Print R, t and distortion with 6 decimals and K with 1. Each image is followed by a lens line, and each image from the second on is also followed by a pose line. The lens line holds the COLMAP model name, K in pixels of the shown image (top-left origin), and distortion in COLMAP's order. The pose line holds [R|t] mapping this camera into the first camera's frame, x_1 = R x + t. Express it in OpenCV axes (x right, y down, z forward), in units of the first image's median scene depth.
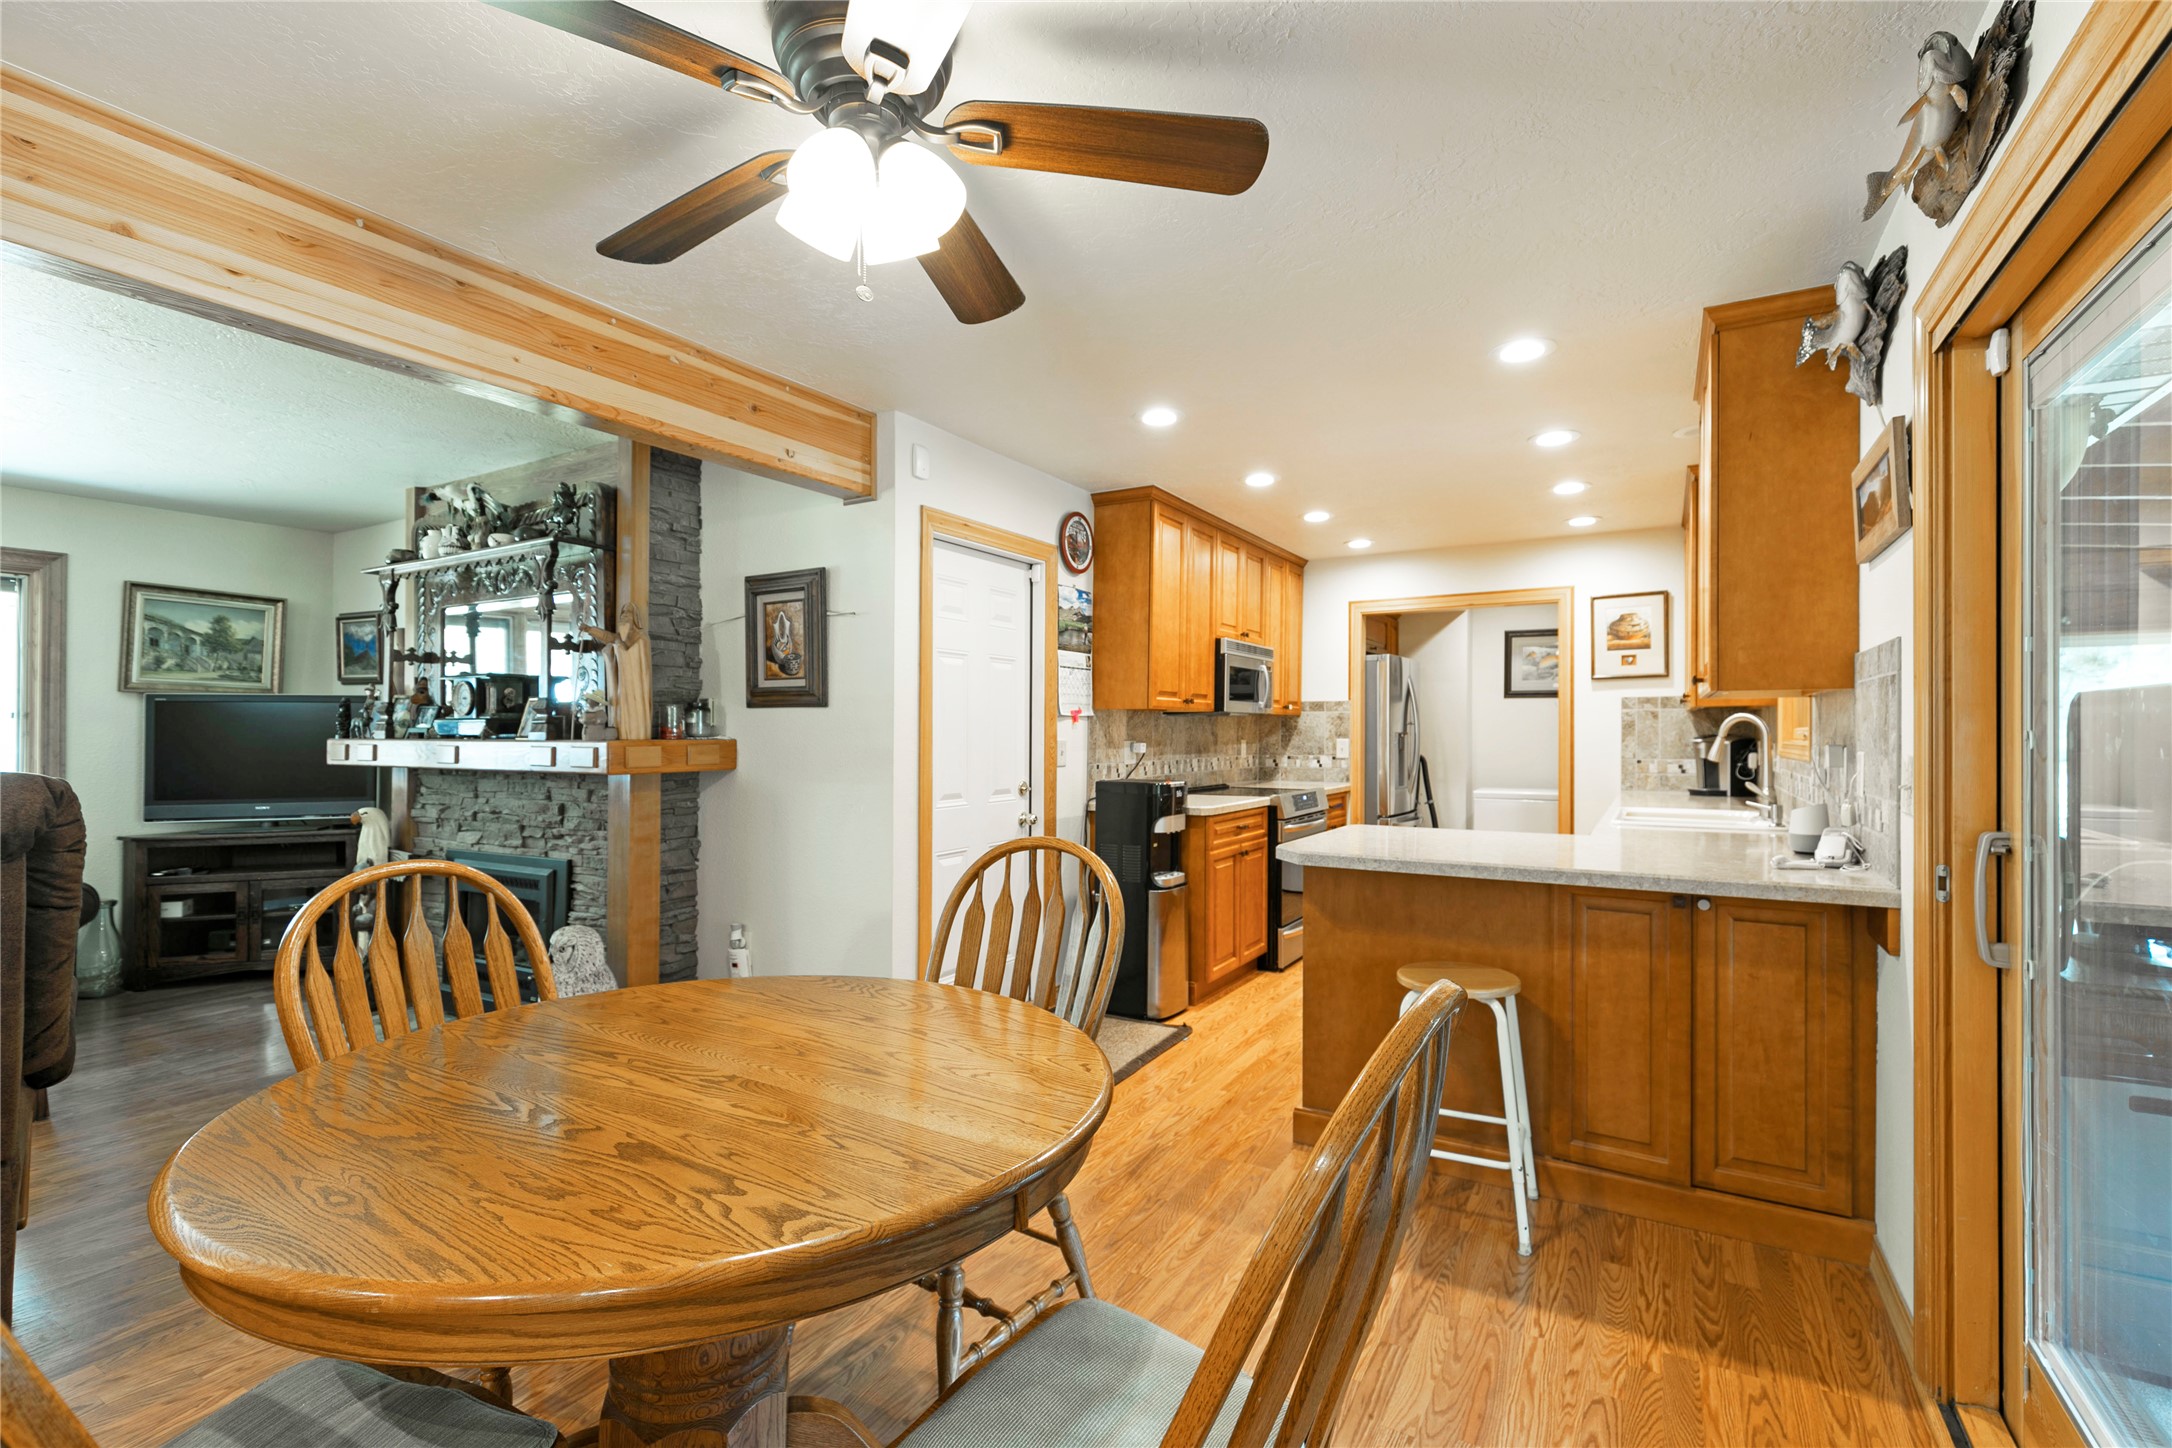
lens RADIAL K [[988.8, 0, 1081.2], [0, 988.8, 722.3], [0, 0, 1]] dist [0.005600, 0.001209]
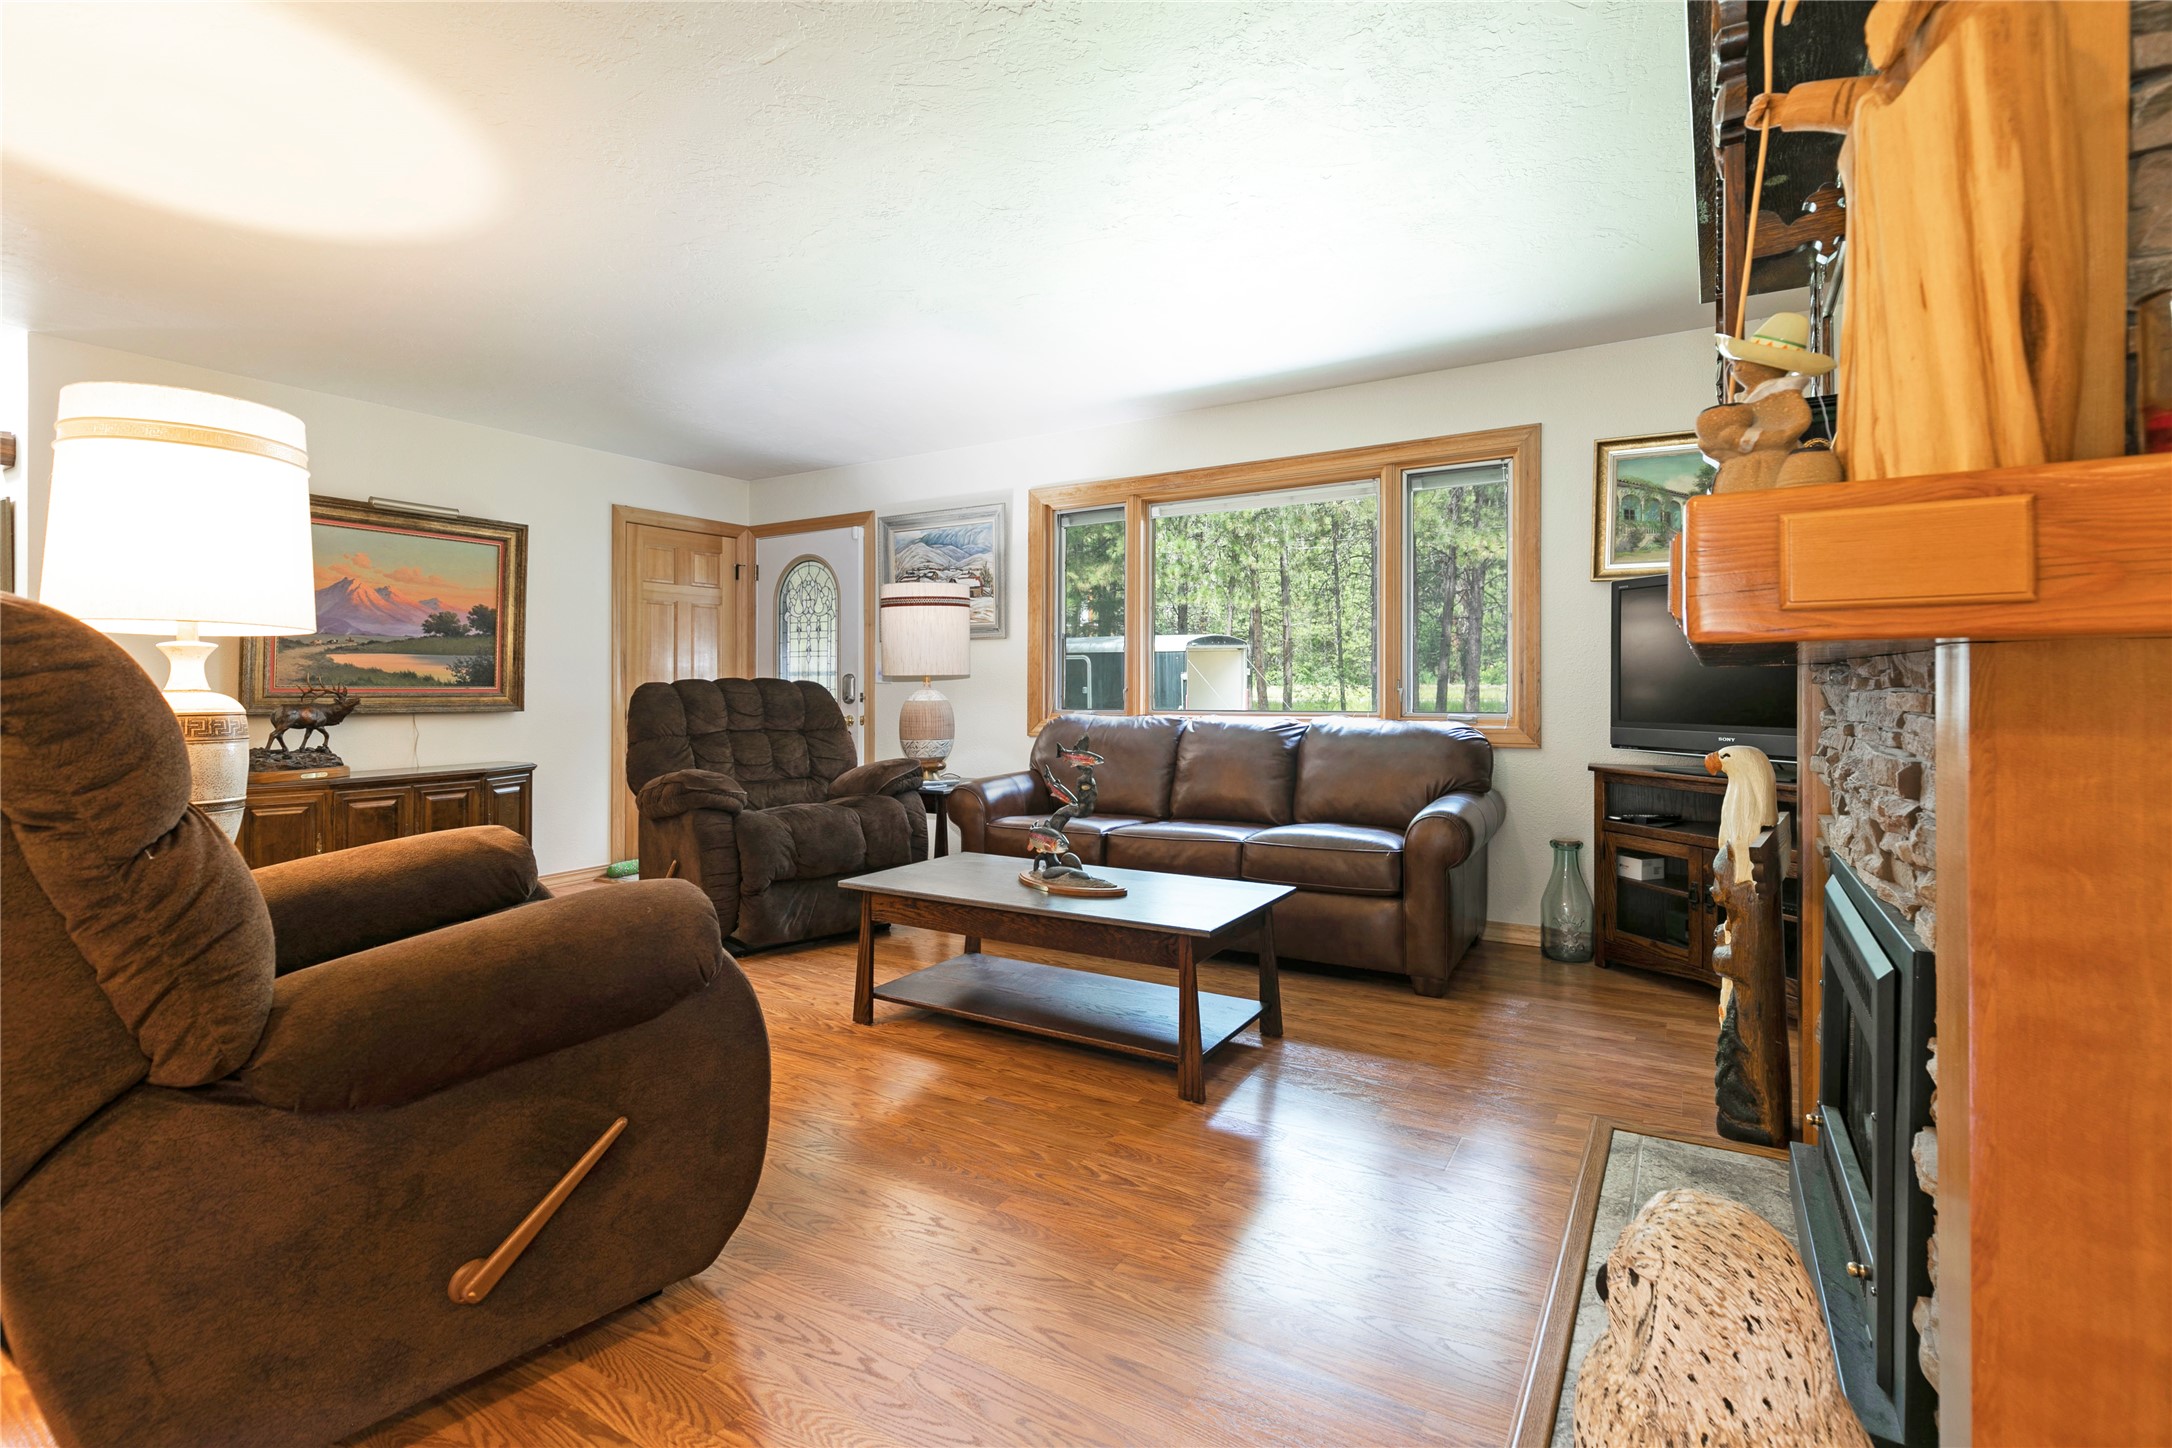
lens RADIAL K [[988.8, 0, 1077.3], [0, 988.8, 681.7], [0, 0, 1]] dist [0.005600, 0.001209]
pose [[-0.011603, 0.005008, -0.999920, -0.166350], [0.008468, 0.999952, 0.004910, 0.040996], [0.999897, -0.008411, -0.011645, 0.587580]]
